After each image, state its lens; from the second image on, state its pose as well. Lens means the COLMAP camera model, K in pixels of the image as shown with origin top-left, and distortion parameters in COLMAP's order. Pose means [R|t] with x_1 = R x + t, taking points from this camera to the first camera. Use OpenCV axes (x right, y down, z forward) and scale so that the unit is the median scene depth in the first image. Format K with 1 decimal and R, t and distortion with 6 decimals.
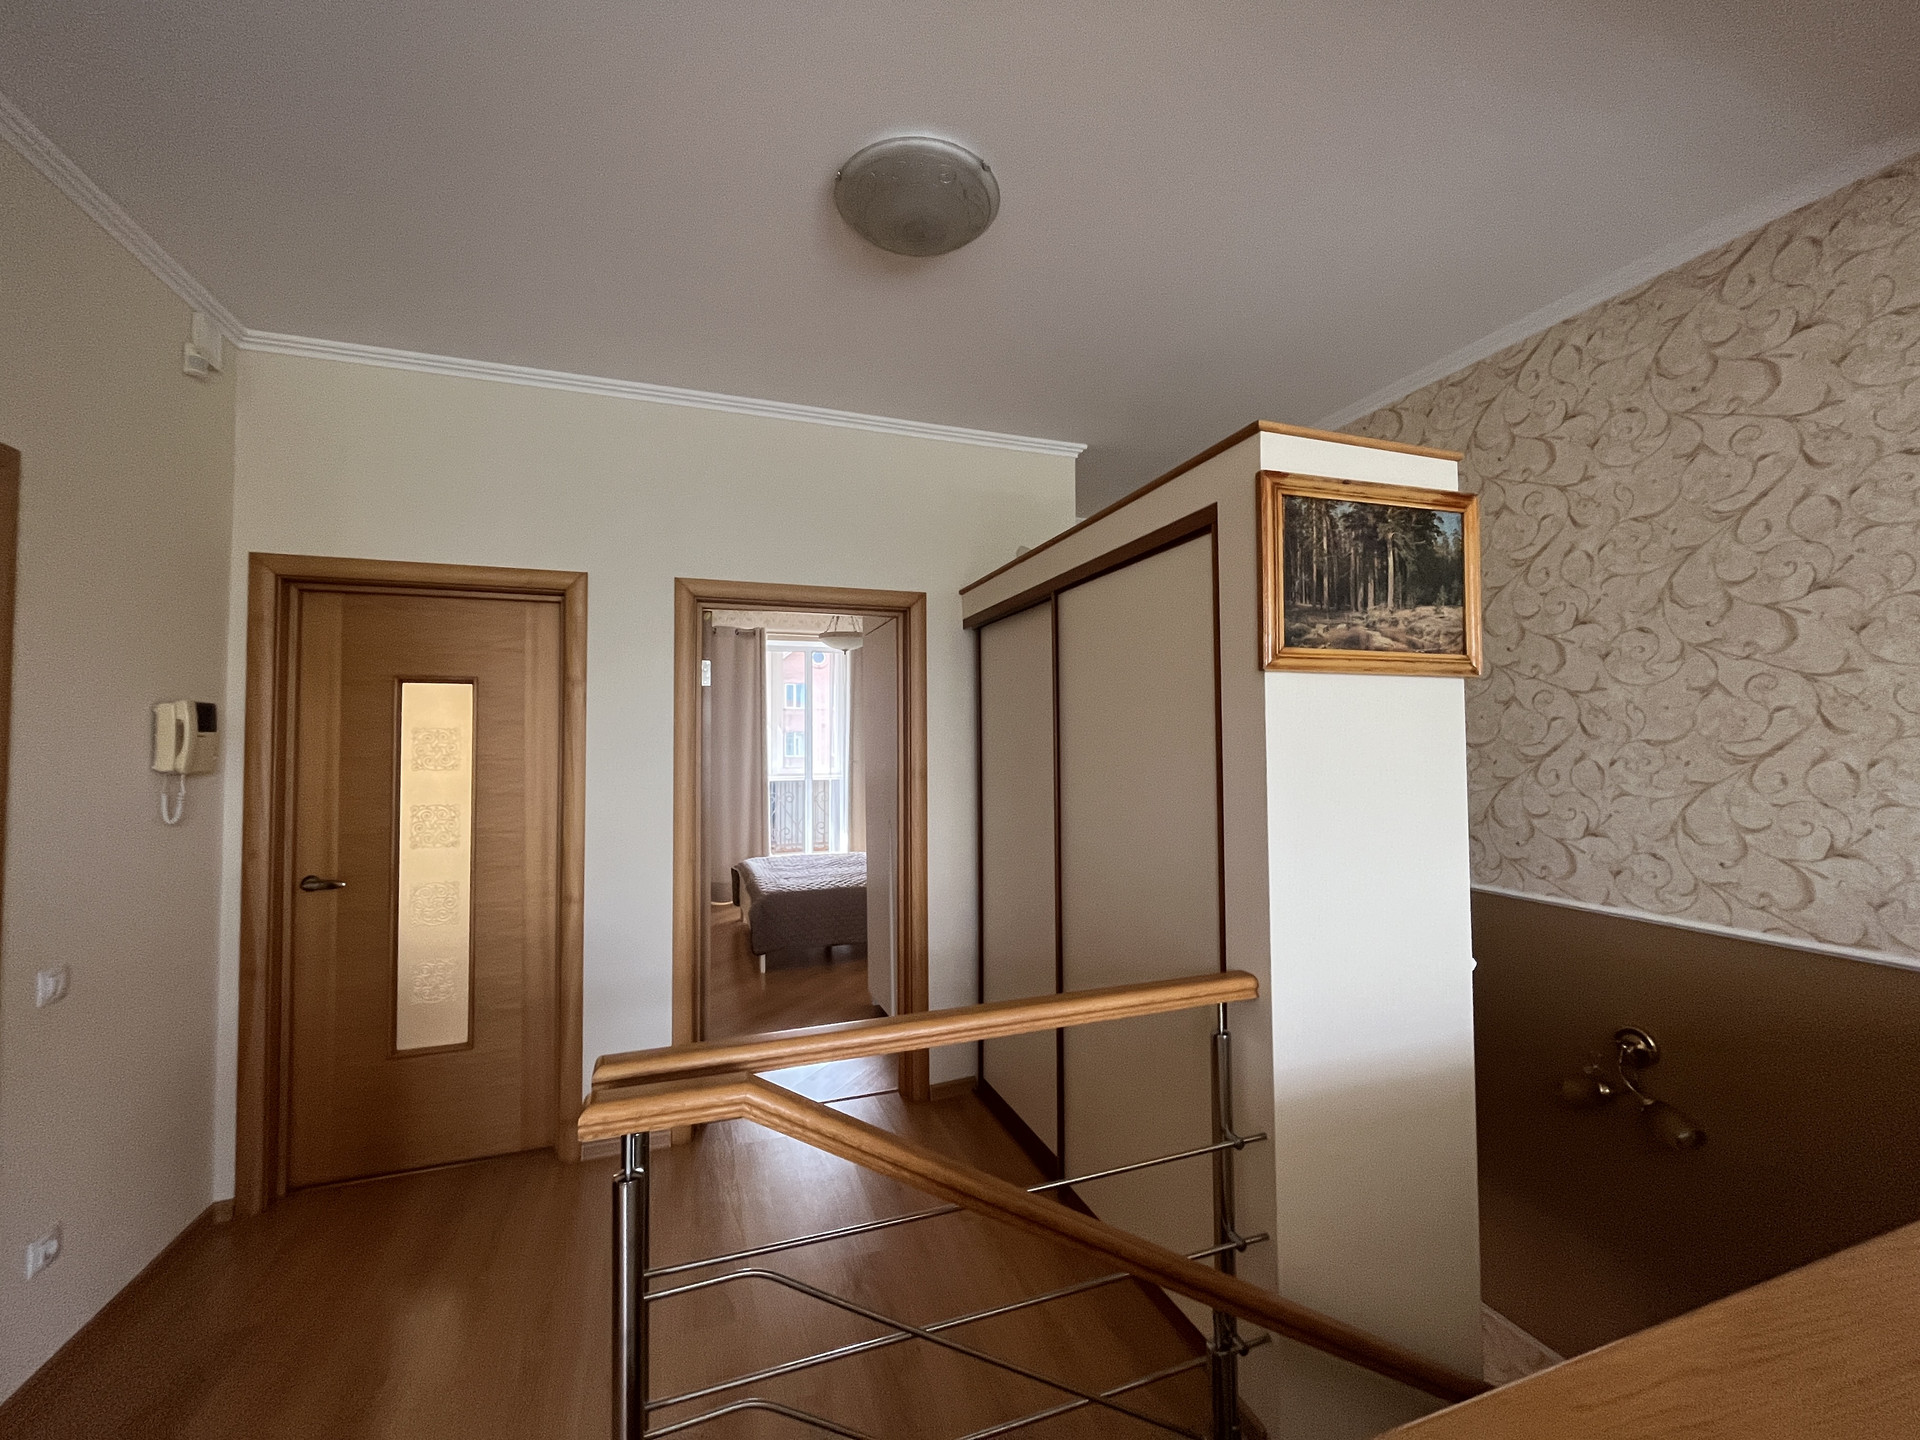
lens RADIAL K [[766.1, 0, 955.9], [0, 766.1, 718.9], [0, 0, 1]] dist [0.000304, 0.000009]
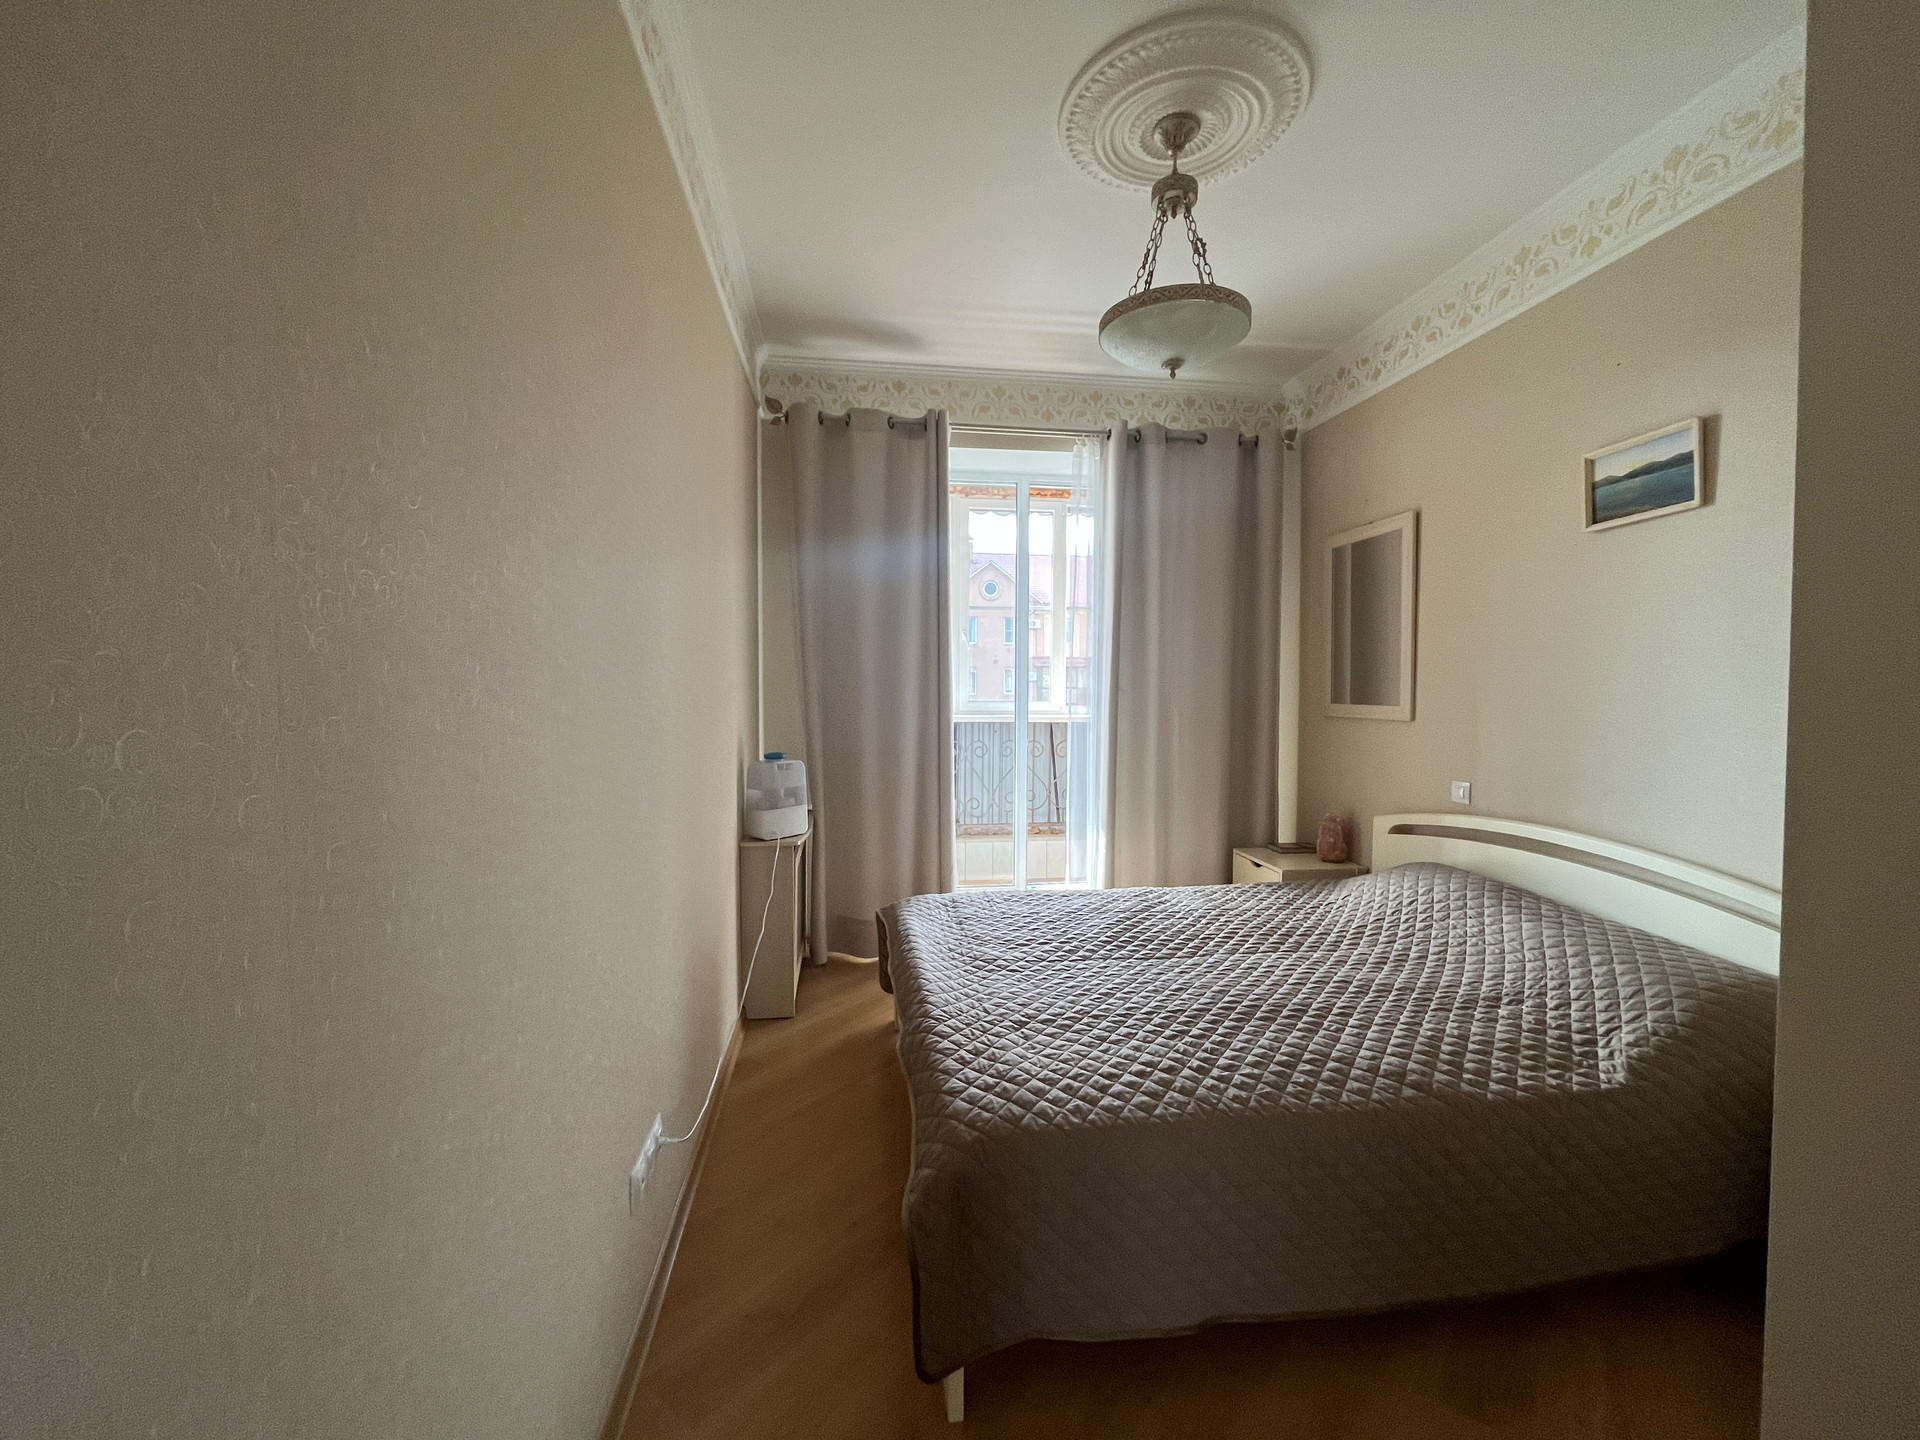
lens RADIAL K [[766.1, 0, 955.4], [0, 766.1, 717.0], [0, 0, 1]] dist [0.000304, 0.000009]
pose [[0.976855, 0.022097, -0.212758, -0.134907], [-0.006272, 0.997181, 0.074770, 0.039514], [0.213810, -0.071705, 0.974240, 0.509680]]
